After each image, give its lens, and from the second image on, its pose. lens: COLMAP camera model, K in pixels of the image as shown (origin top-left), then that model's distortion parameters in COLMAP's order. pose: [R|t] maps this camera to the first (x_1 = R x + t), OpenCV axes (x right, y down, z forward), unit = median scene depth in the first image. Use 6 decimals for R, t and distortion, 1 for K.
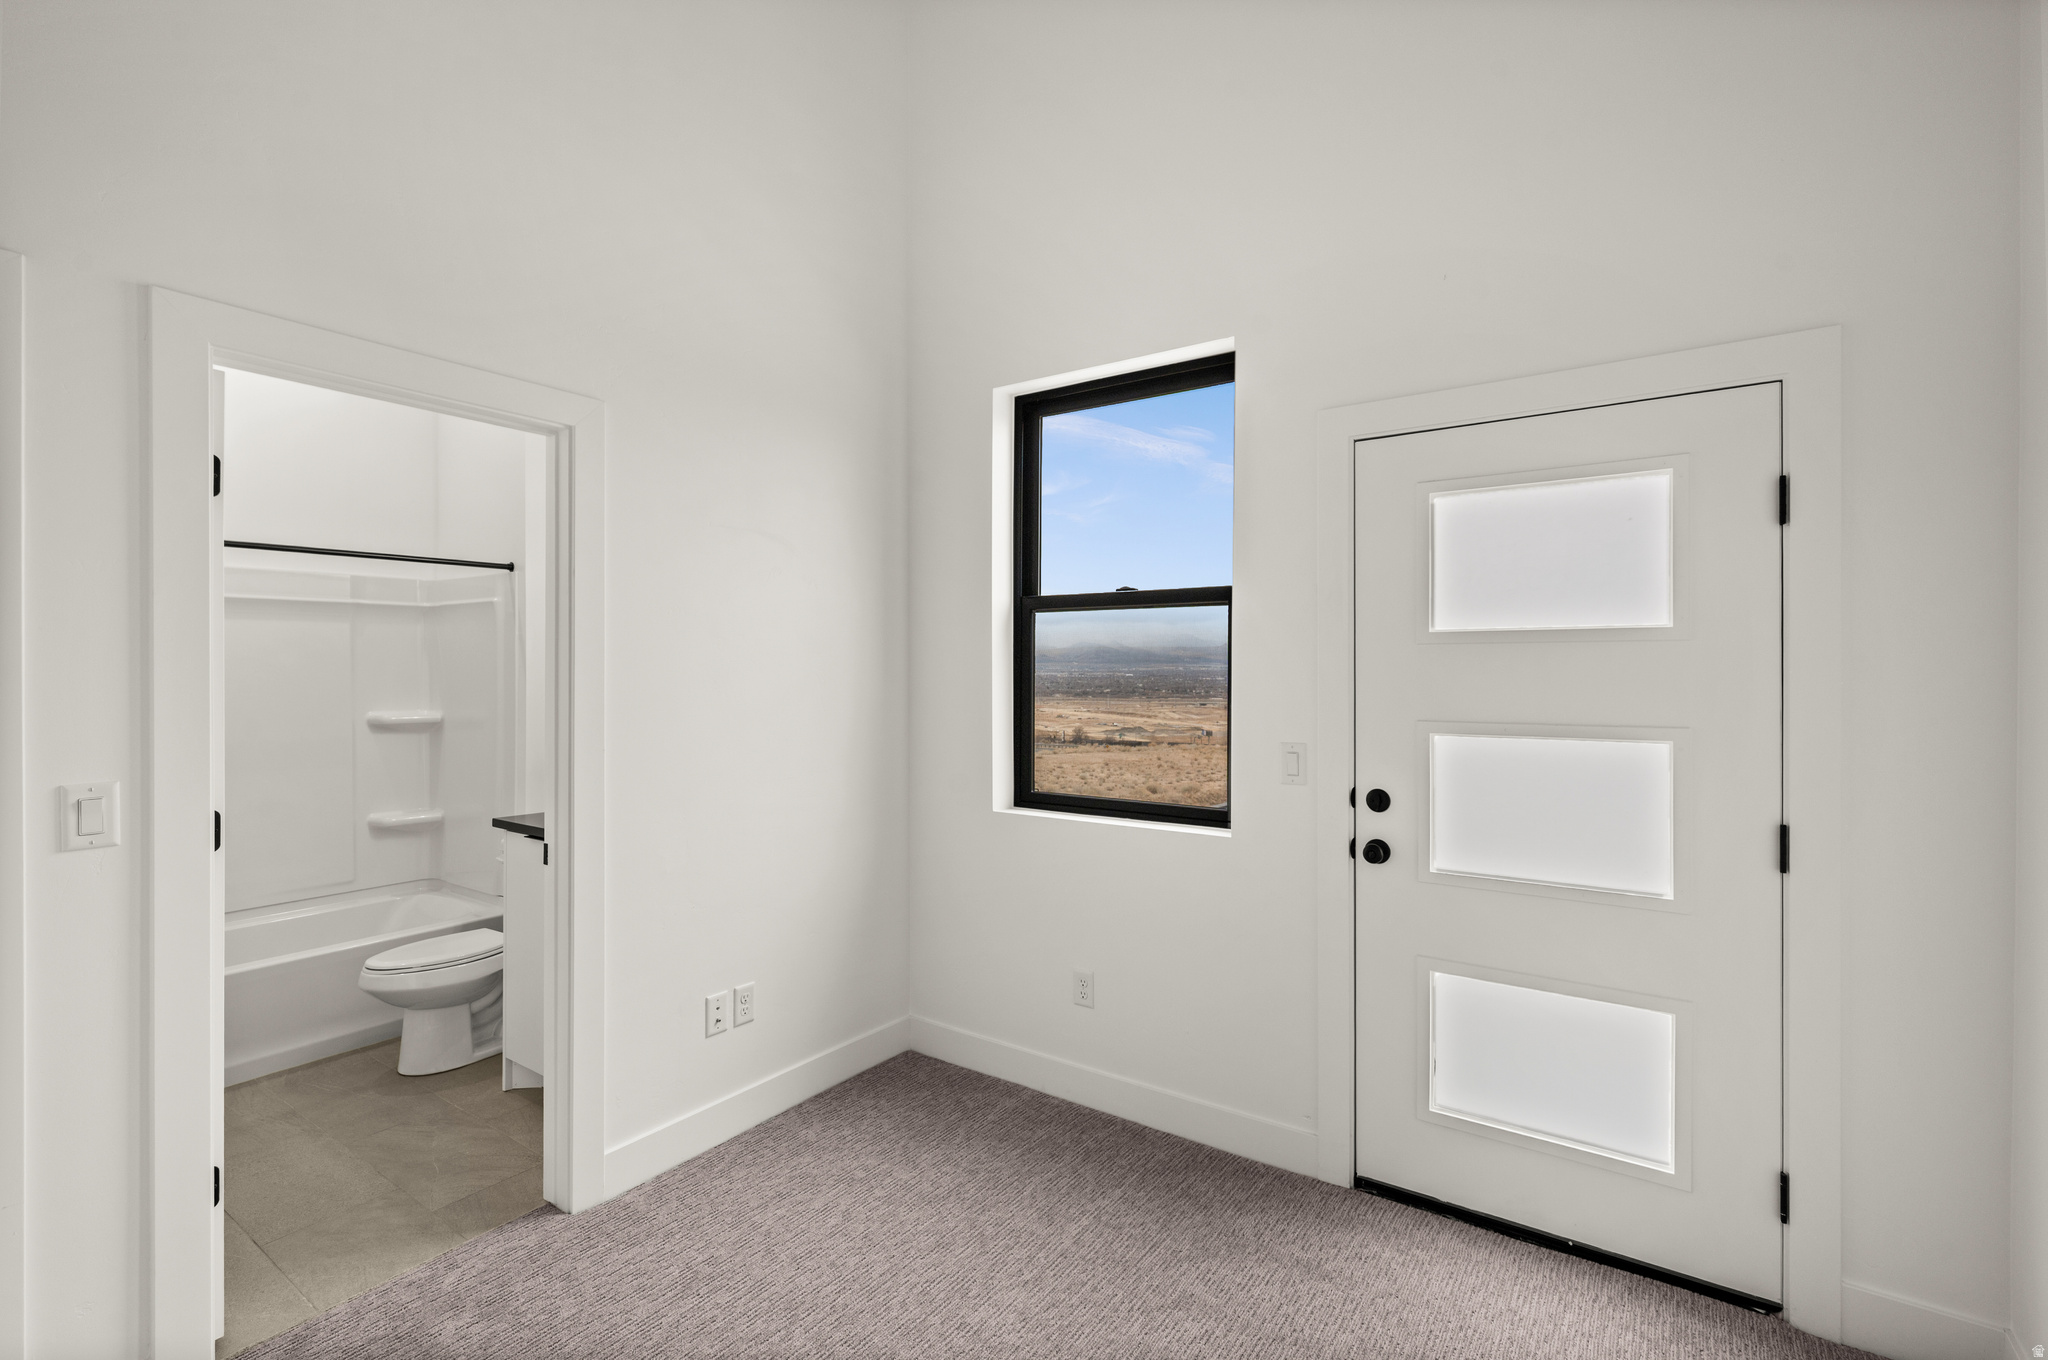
lens RADIAL K [[922.2, 0, 1039.7], [0, 922.2, 674.2], [0, 0, 1]] dist [-0.000310, 0.001243]
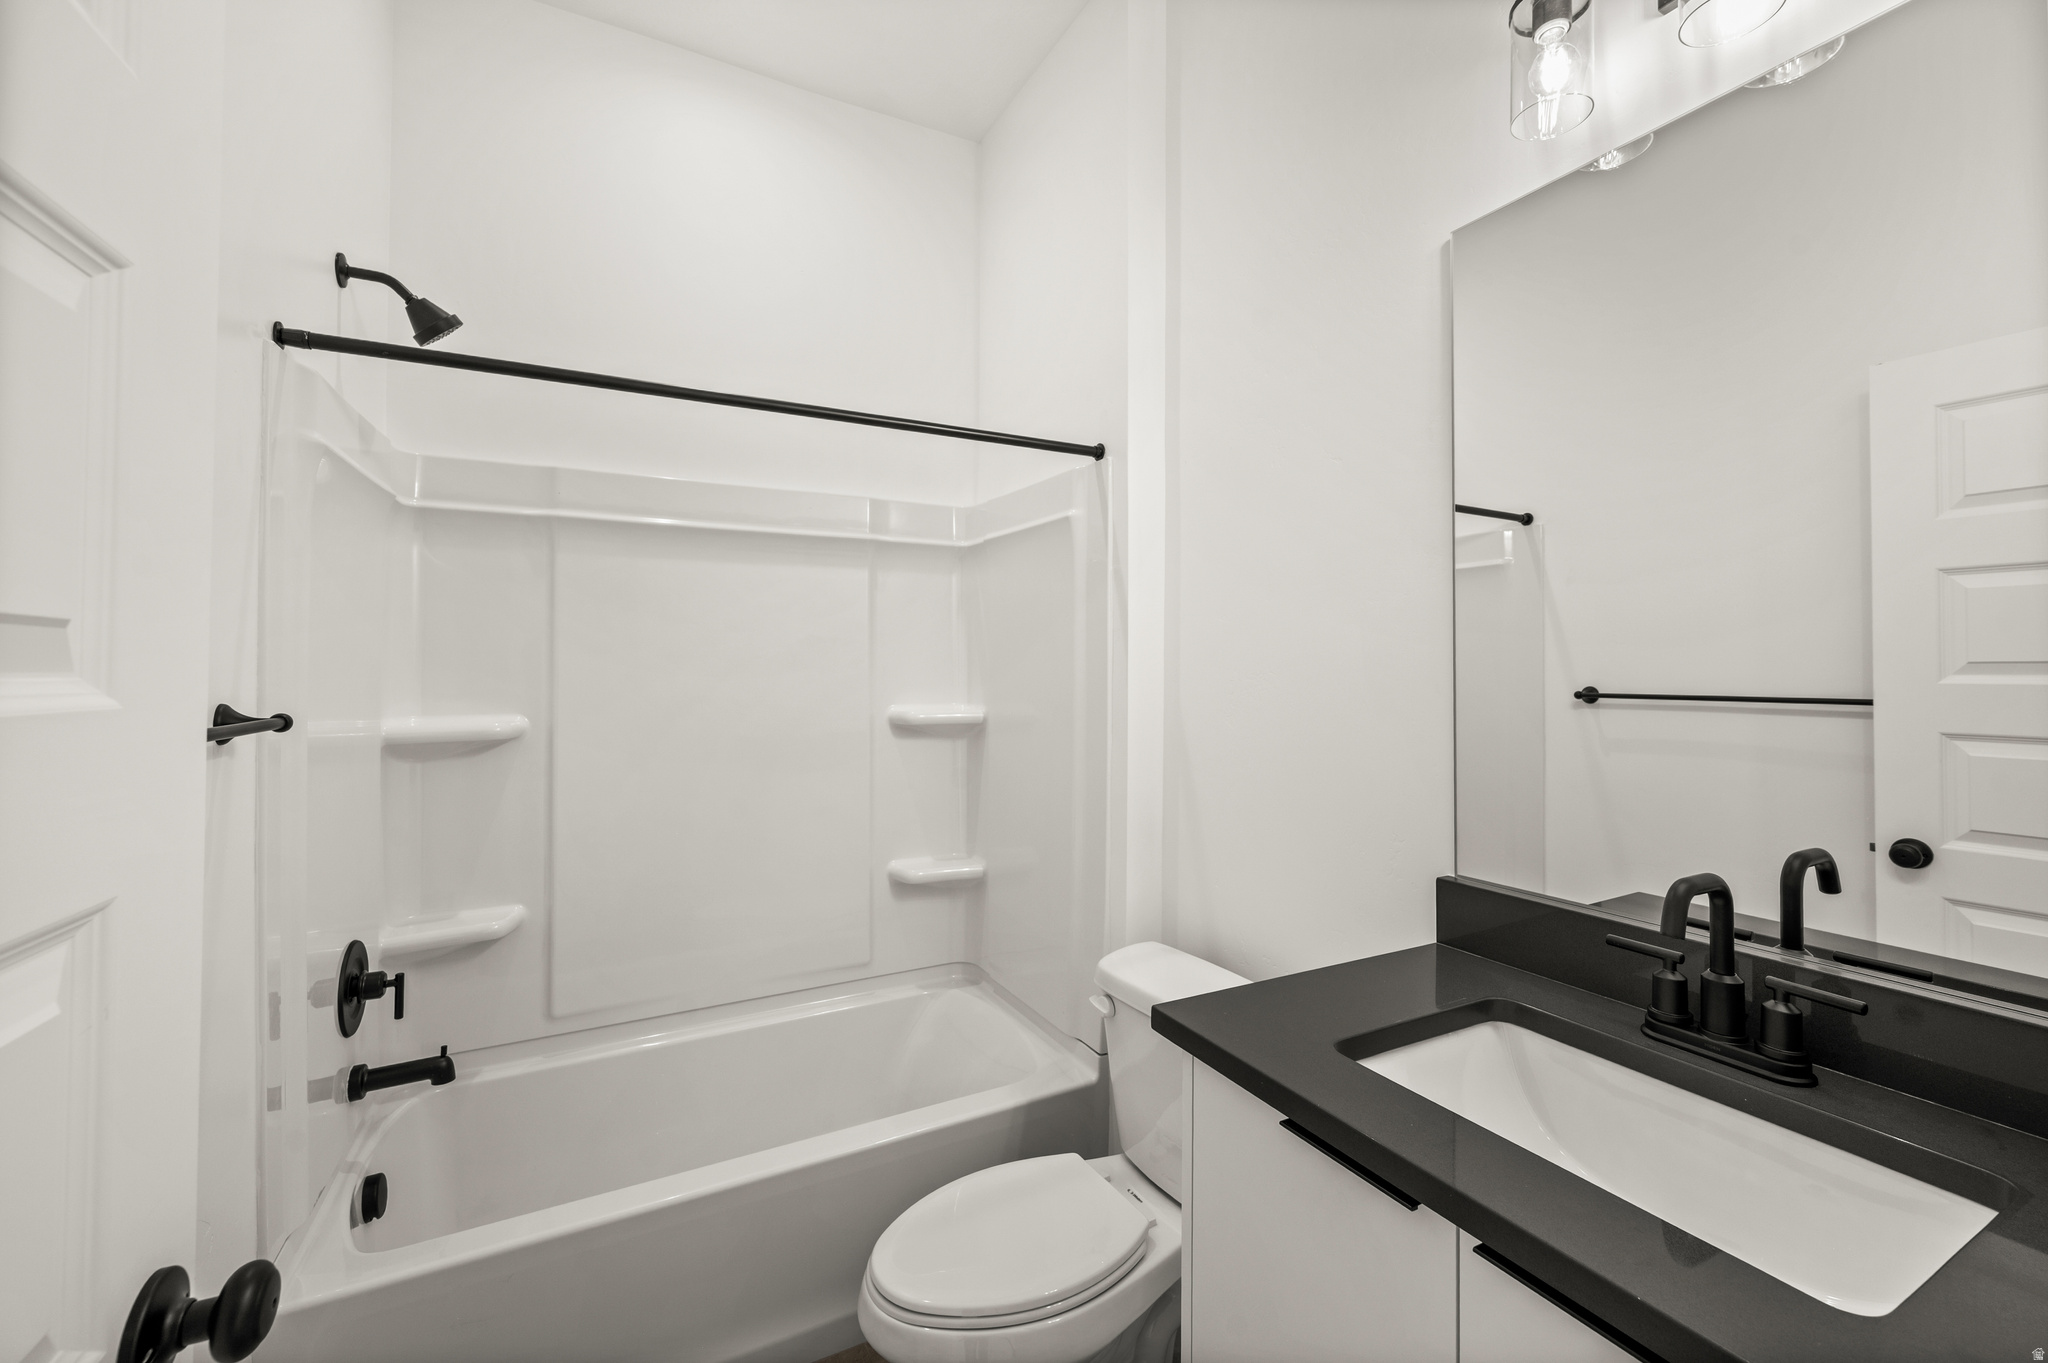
lens RADIAL K [[786.8, 0, 1015.5], [0, 786.8, 673.2], [0, 0, 1]] dist [0.002502, 0.000030]
pose [[0.882653, 0.007725, -0.469963, -0.384810], [-0.007817, 0.999968, 0.001755, 0.016529], [0.469961, 0.002125, 0.882685, 0.545425]]
